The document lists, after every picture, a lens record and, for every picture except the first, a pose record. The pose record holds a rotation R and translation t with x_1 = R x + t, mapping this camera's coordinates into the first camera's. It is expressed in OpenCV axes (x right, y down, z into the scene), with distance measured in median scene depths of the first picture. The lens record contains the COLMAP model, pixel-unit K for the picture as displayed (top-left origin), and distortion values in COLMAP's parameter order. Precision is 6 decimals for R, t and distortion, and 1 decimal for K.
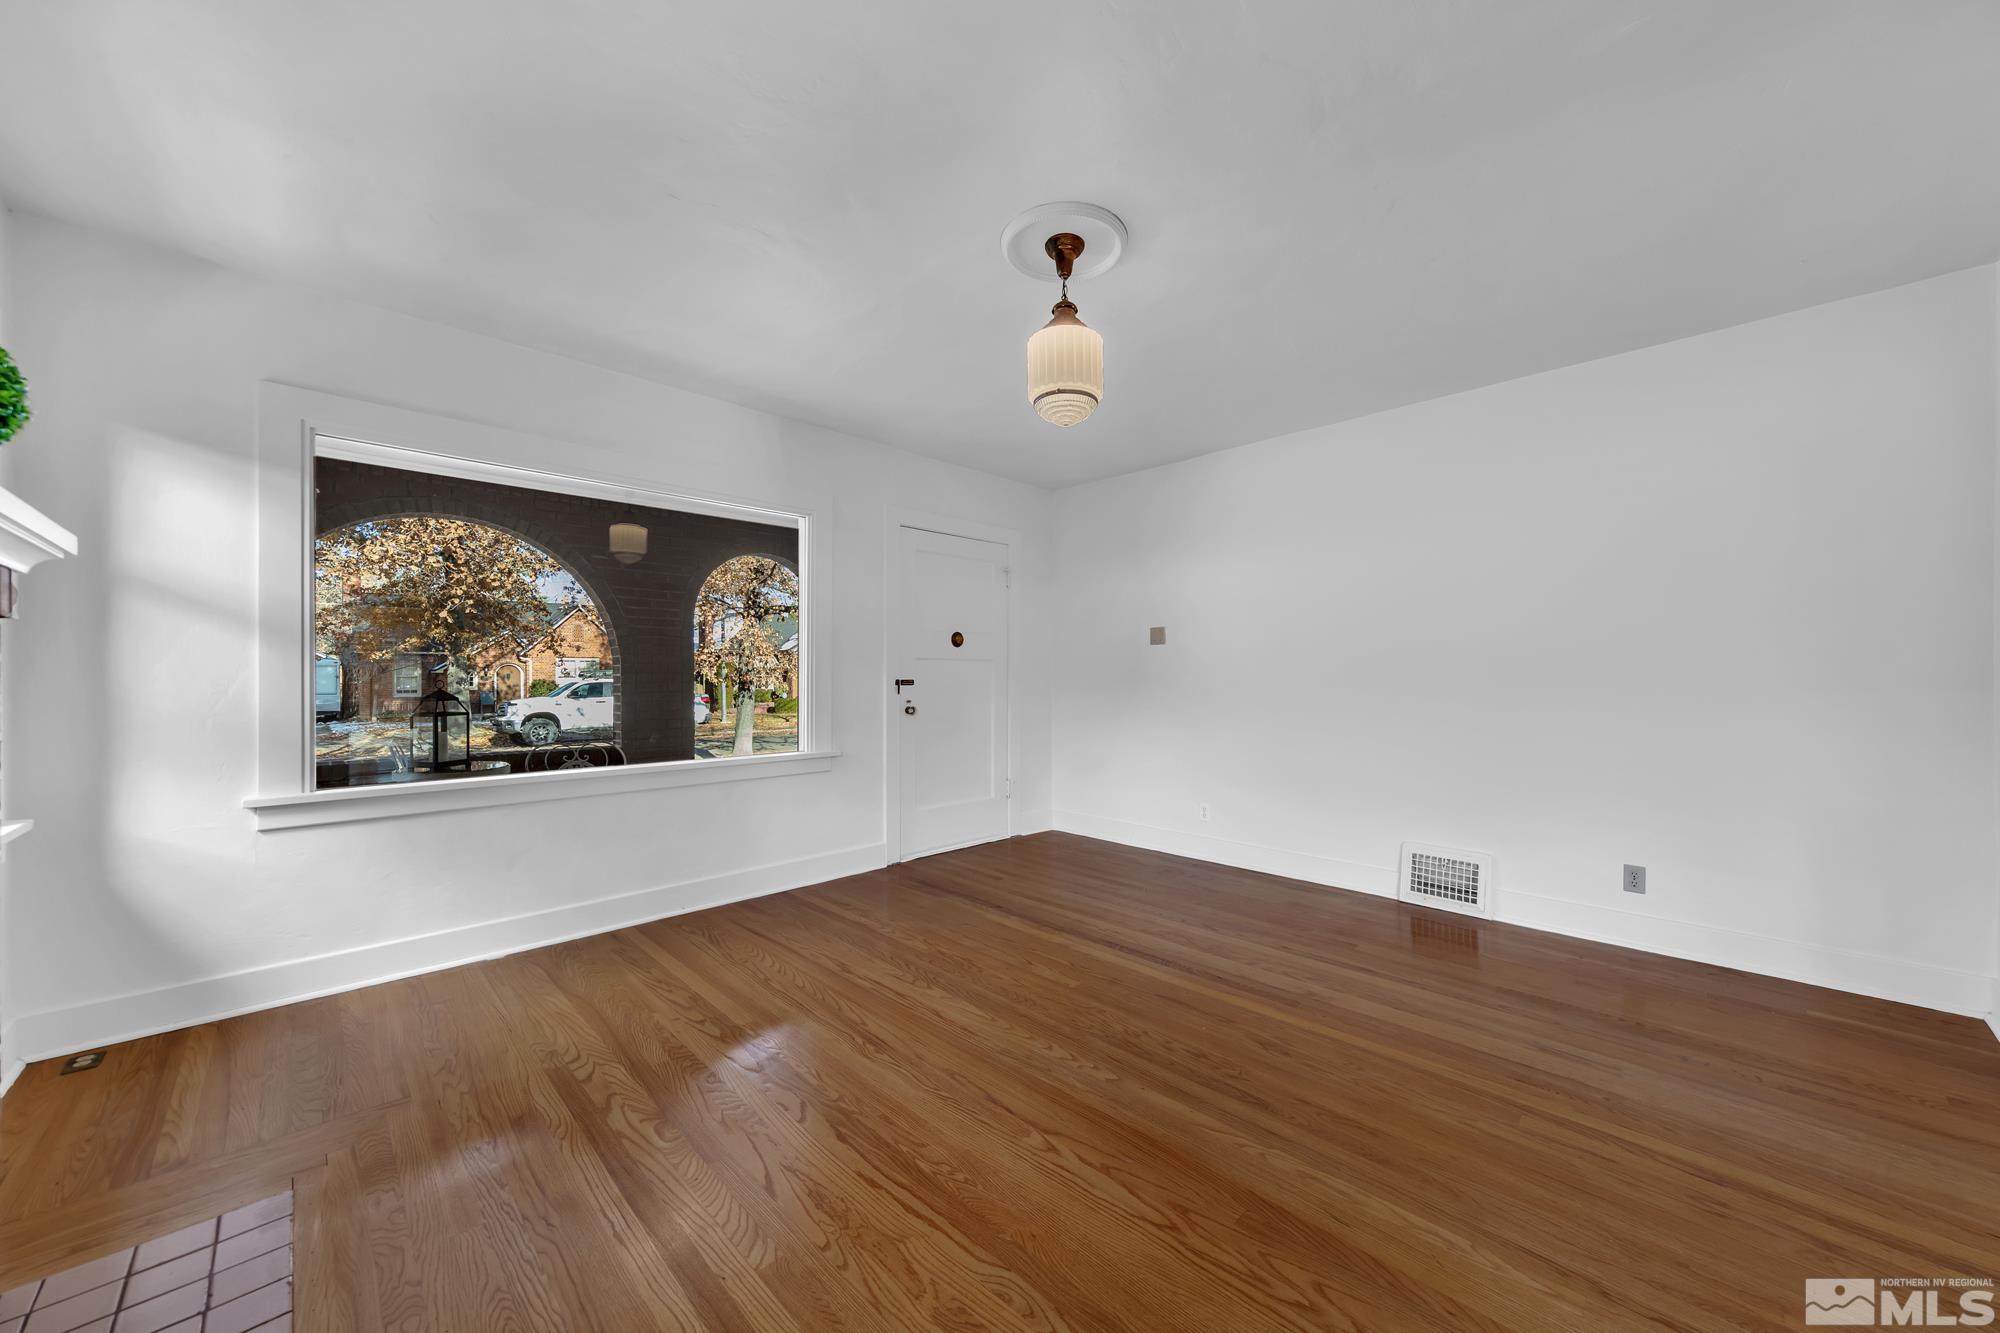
lens RADIAL K [[682.8, 0, 1005.9], [0, 682.8, 671.3], [0, 0, 1]] dist [0.000688, -0.000019]
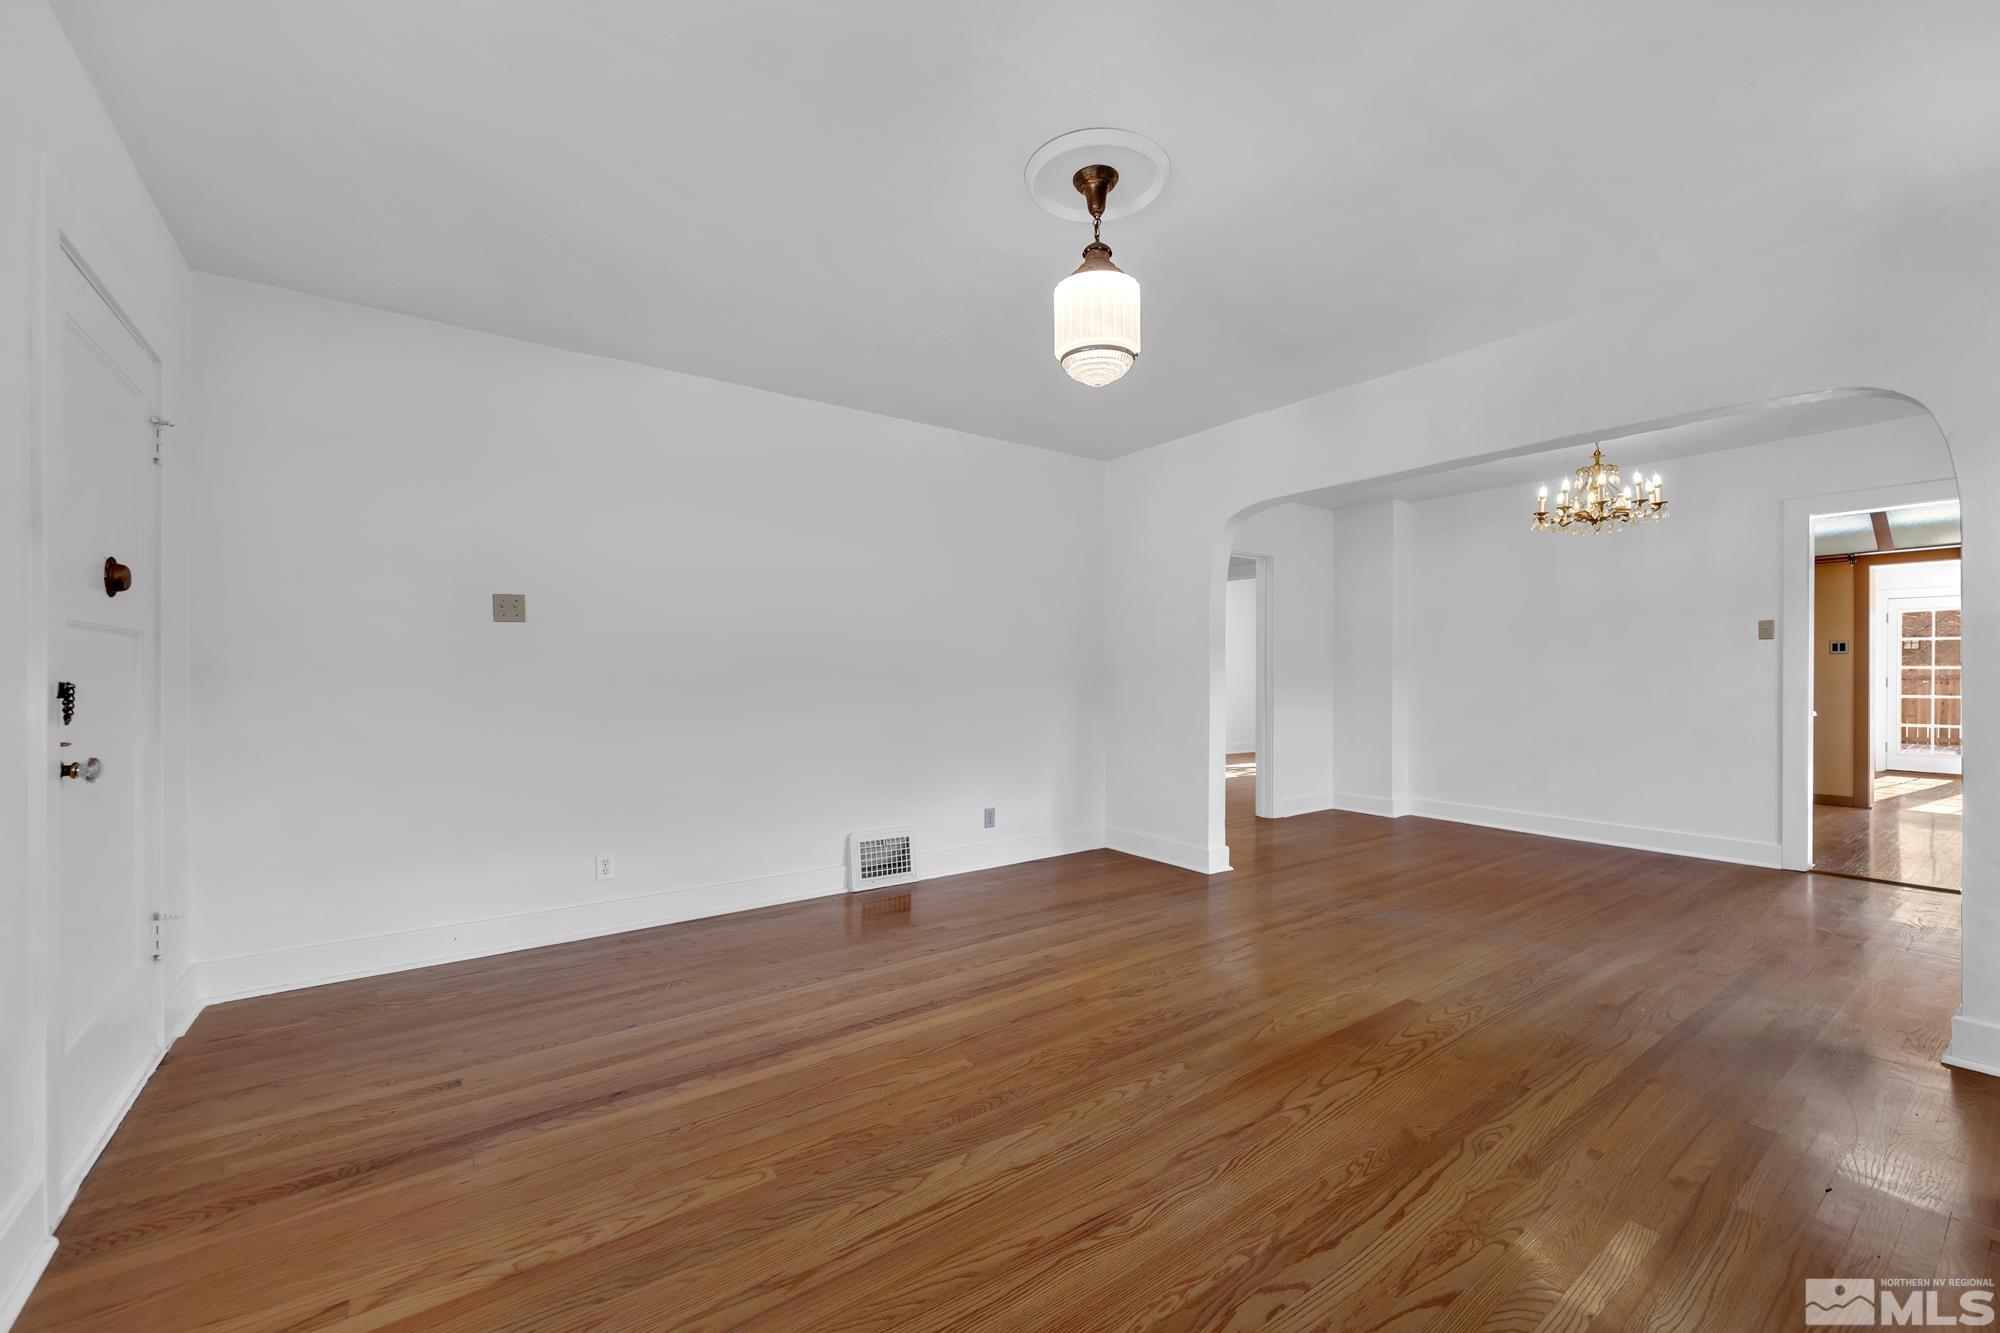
lens RADIAL K [[815.4, 0, 1005.4], [0, 815.4, 670.5], [0, 0, 1]] dist [0.001706, 0.000015]
pose [[0.168378, 0.002226, 0.985720, -0.804179], [-0.004865, 0.999987, -0.001427, 0.007351], [-0.985711, -0.004555, 0.168386, 0.782316]]
